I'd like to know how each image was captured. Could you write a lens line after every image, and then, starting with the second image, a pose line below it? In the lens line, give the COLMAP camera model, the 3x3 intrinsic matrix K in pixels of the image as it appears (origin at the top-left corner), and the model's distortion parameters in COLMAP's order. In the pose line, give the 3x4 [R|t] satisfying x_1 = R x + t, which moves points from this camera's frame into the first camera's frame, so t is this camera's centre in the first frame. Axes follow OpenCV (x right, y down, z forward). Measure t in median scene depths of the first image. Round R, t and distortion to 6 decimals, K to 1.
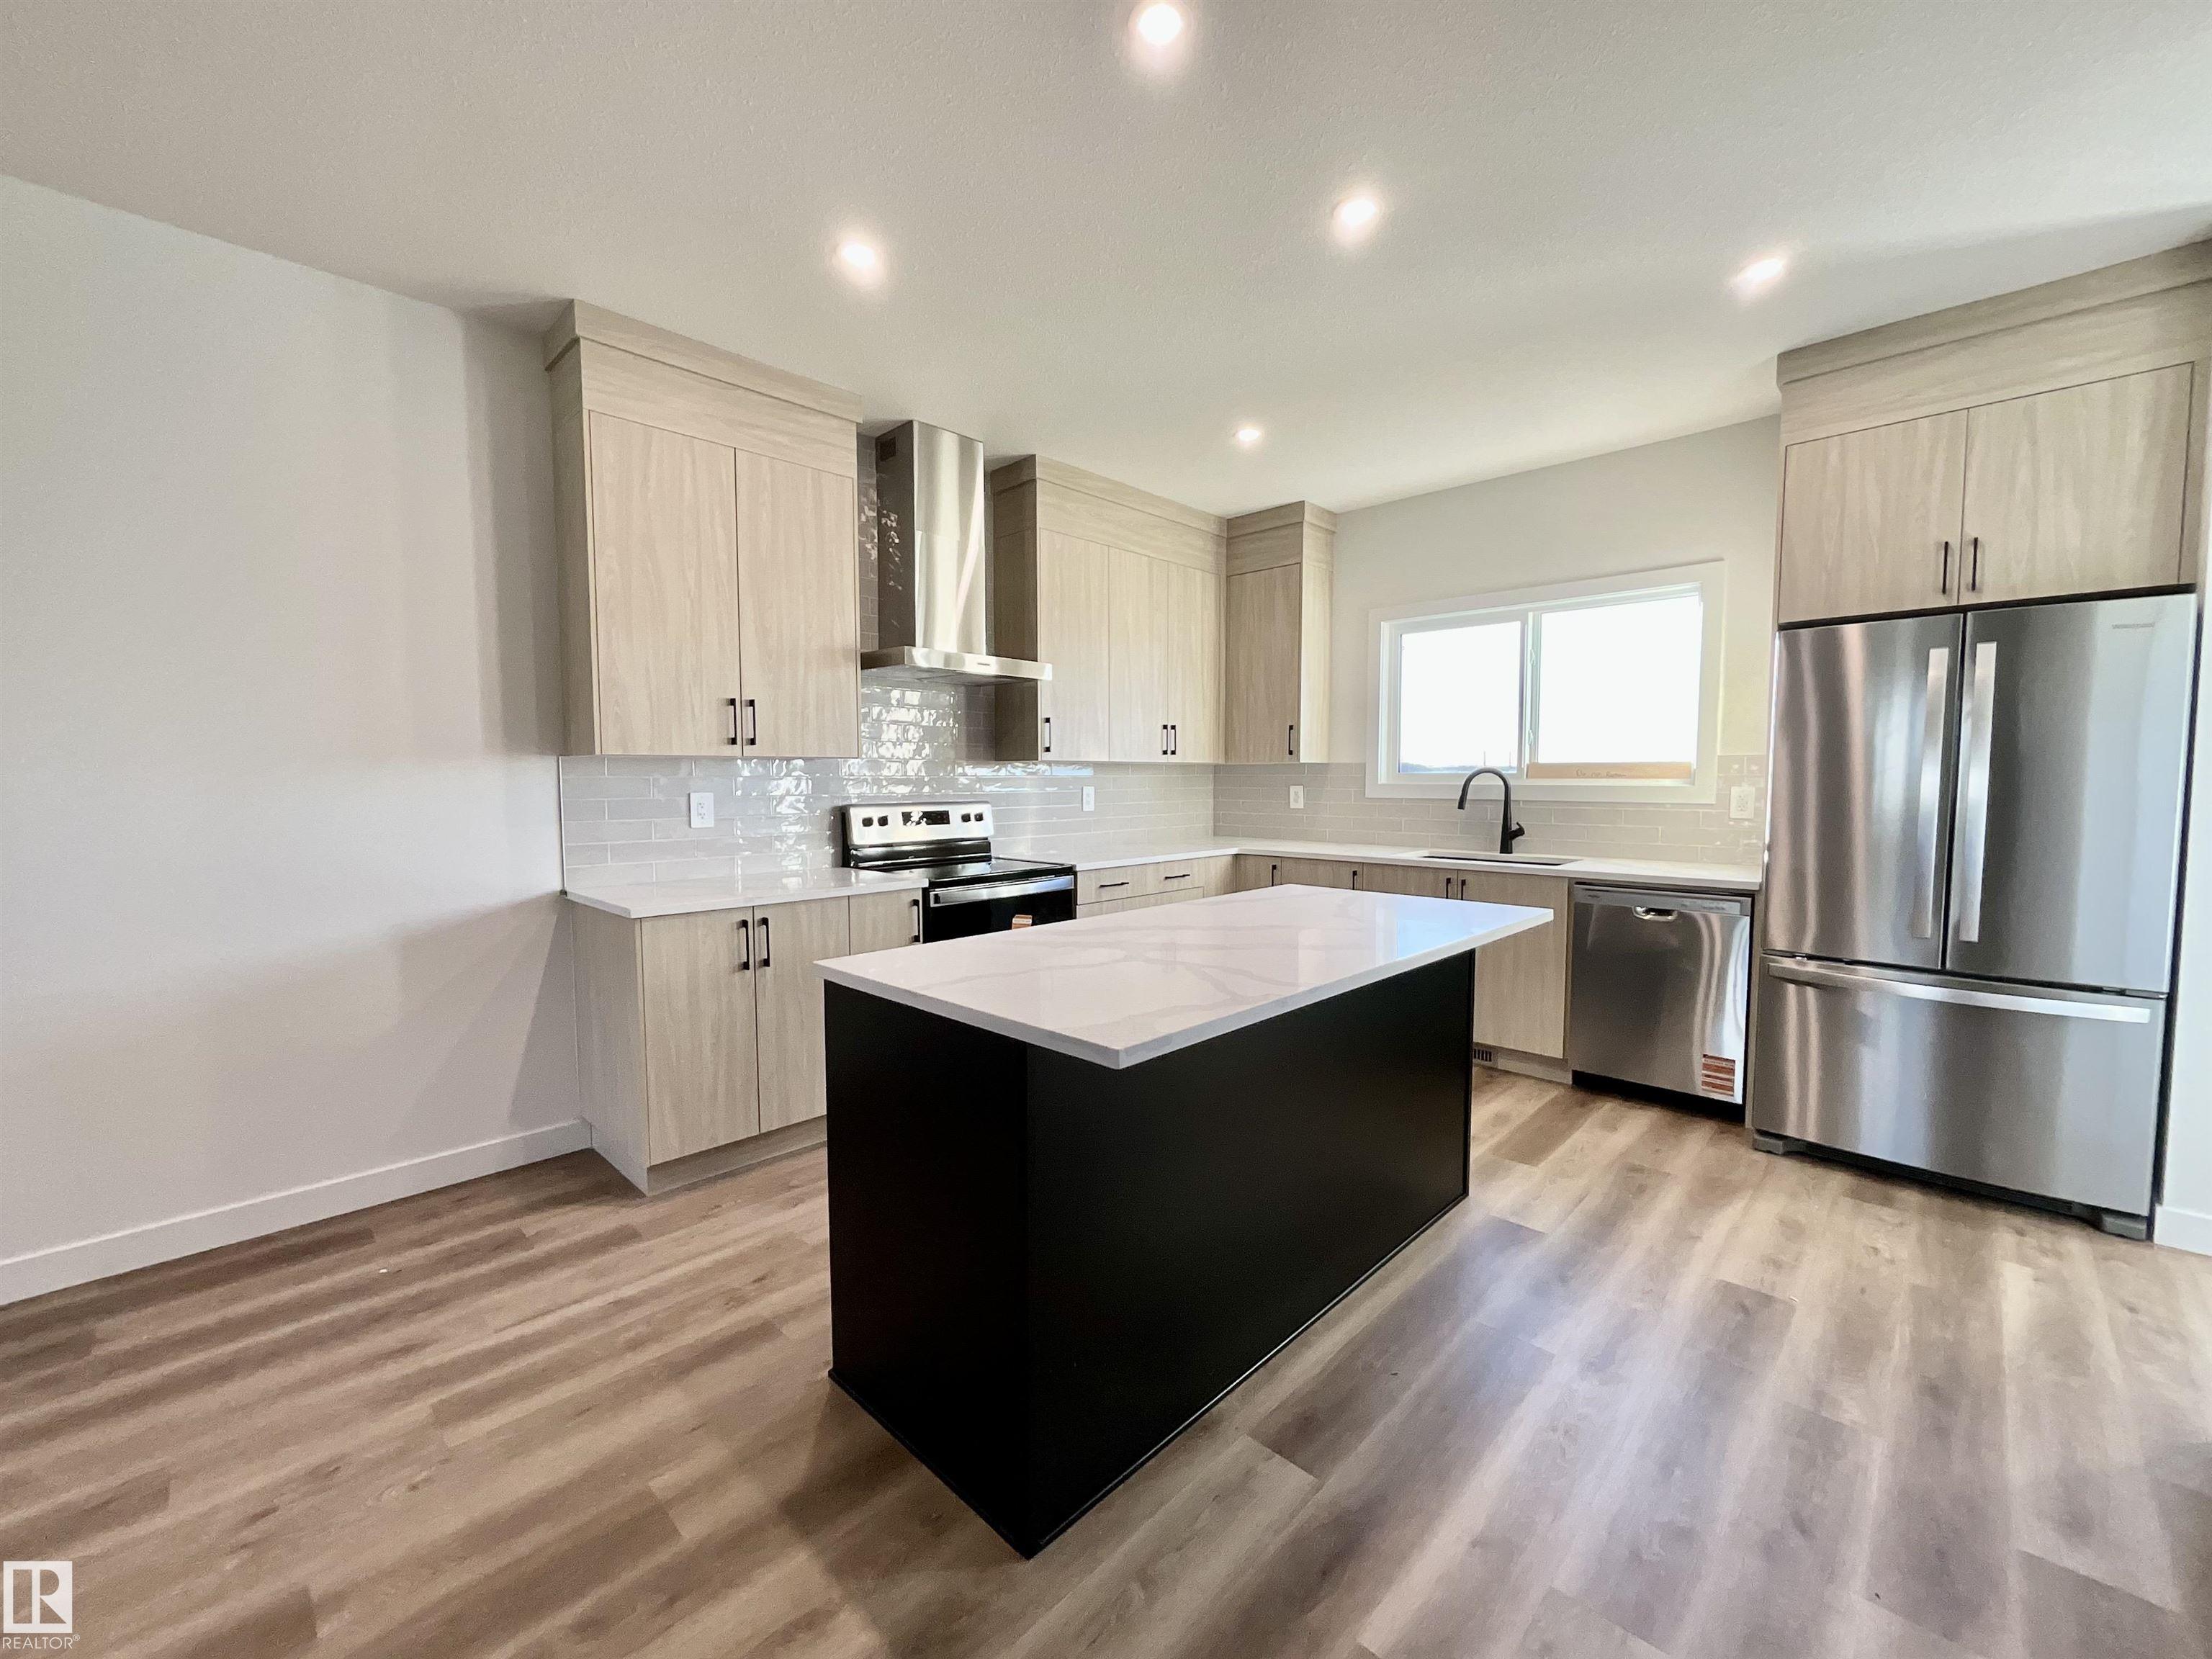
lens RADIAL K [[897.4, 0, 1106.1], [0, 897.4, 833.1], [0, 0, 1]] dist [-0.003369, 0.001566]
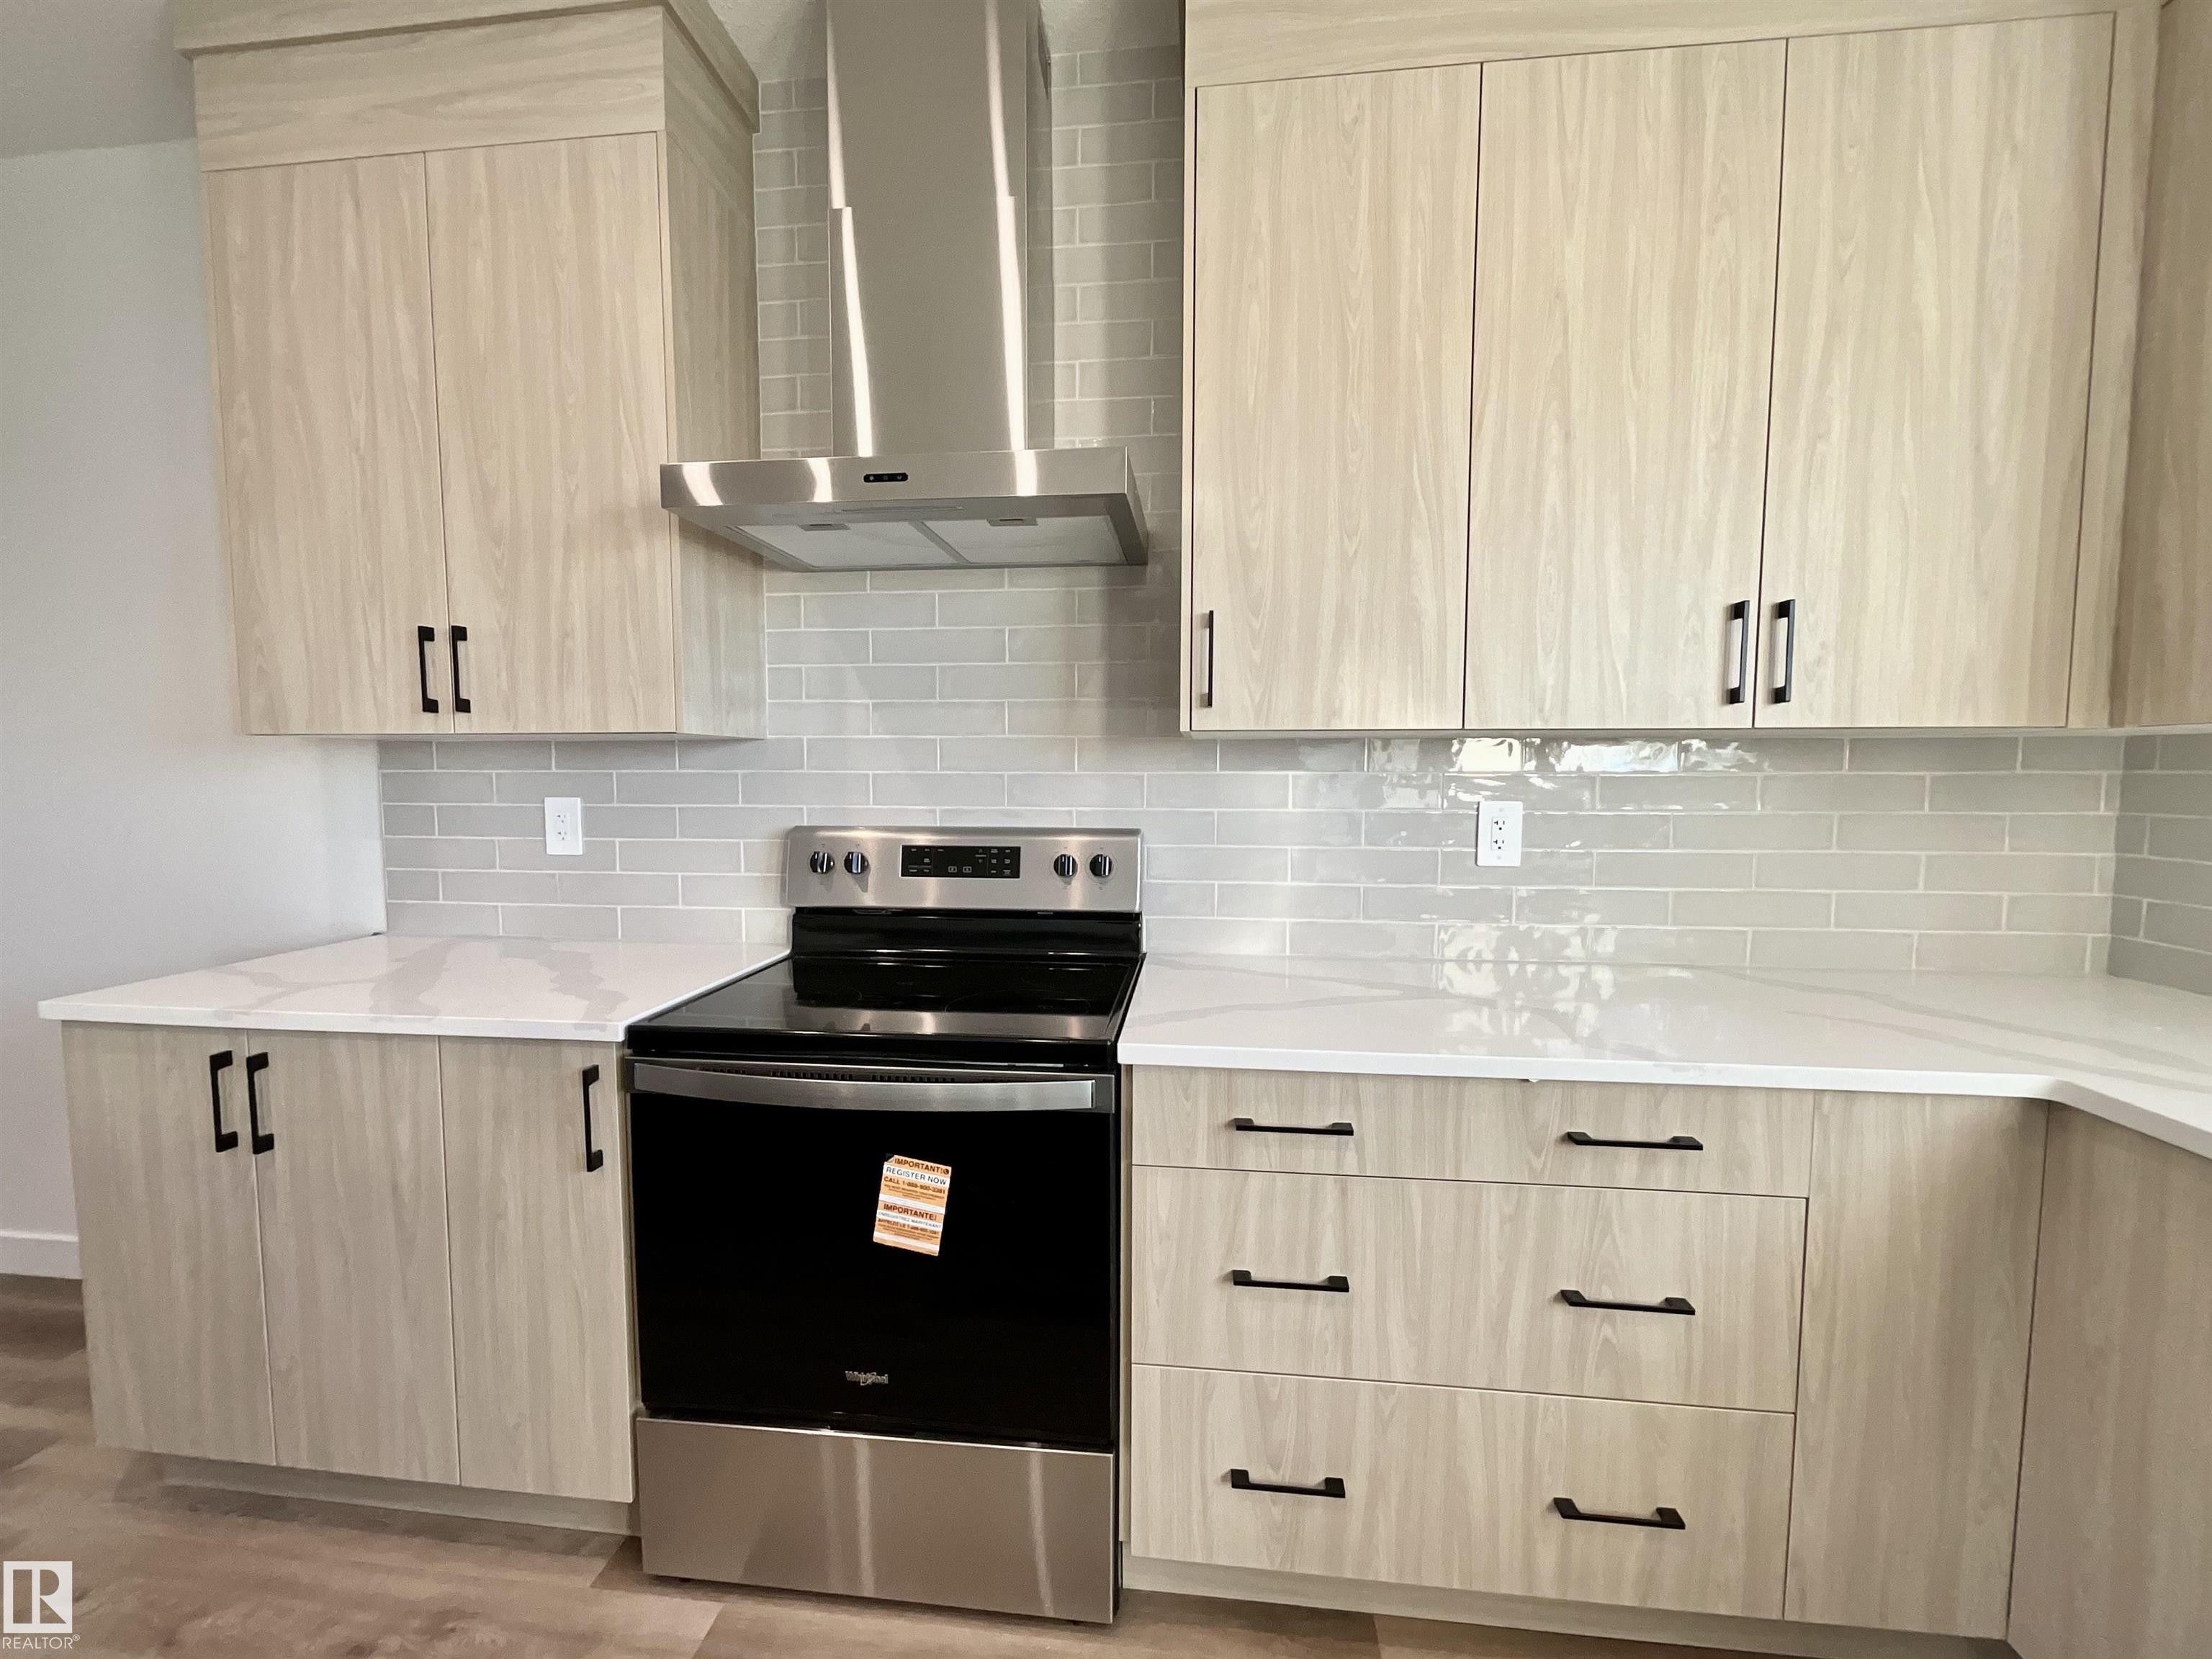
lens RADIAL K [[897.4, 0, 1107.9], [0, 897.4, 828.0], [0, 0, 1]] dist [-0.003369, 0.001566]
pose [[0.608717, 0.057208, -0.791322, 0.263297], [-0.052631, 0.998112, 0.031671, -0.065155], [0.791640, 0.022369, 0.610579, 0.961176]]
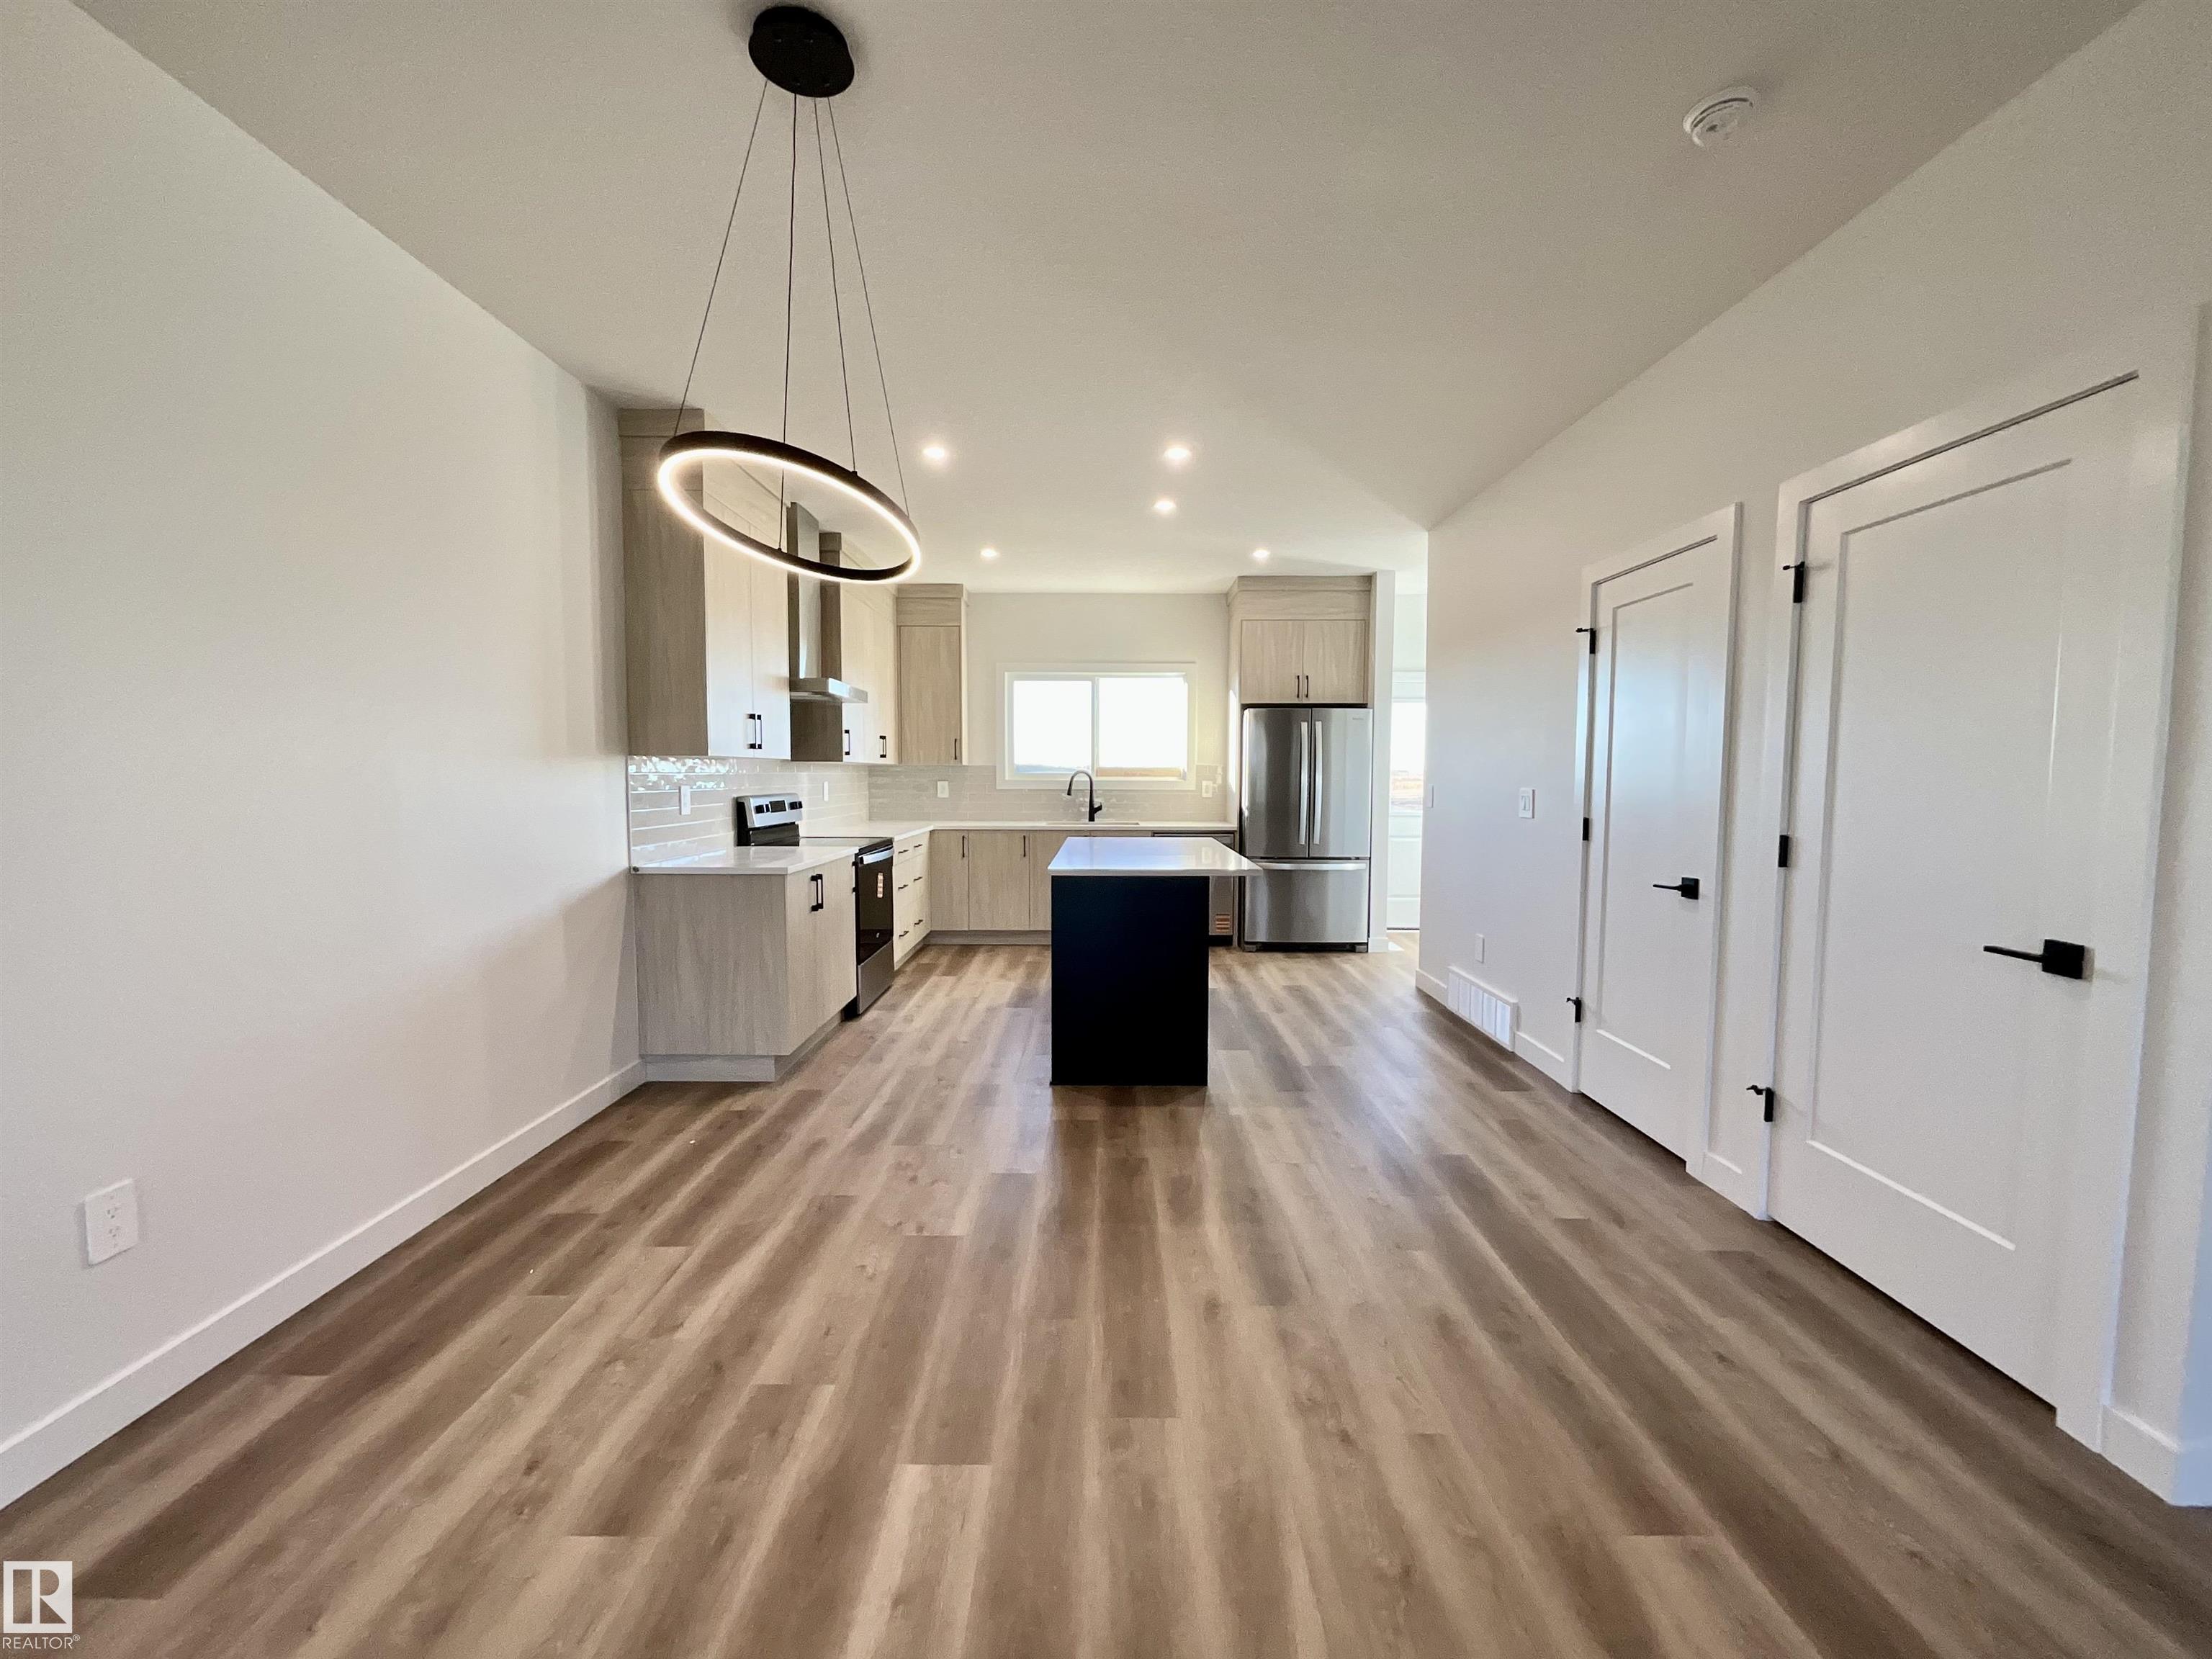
lens RADIAL K [[897.4, 0, 1107.8], [0, 897.4, 834.3], [0, 0, 1]] dist [-0.003369, 0.001566]
pose [[0.719506, -0.042235, 0.693201, -0.923375], [0.040310, 0.999006, 0.019028, 0.021413], [-0.693315, 0.014252, 0.720493, -0.290930]]
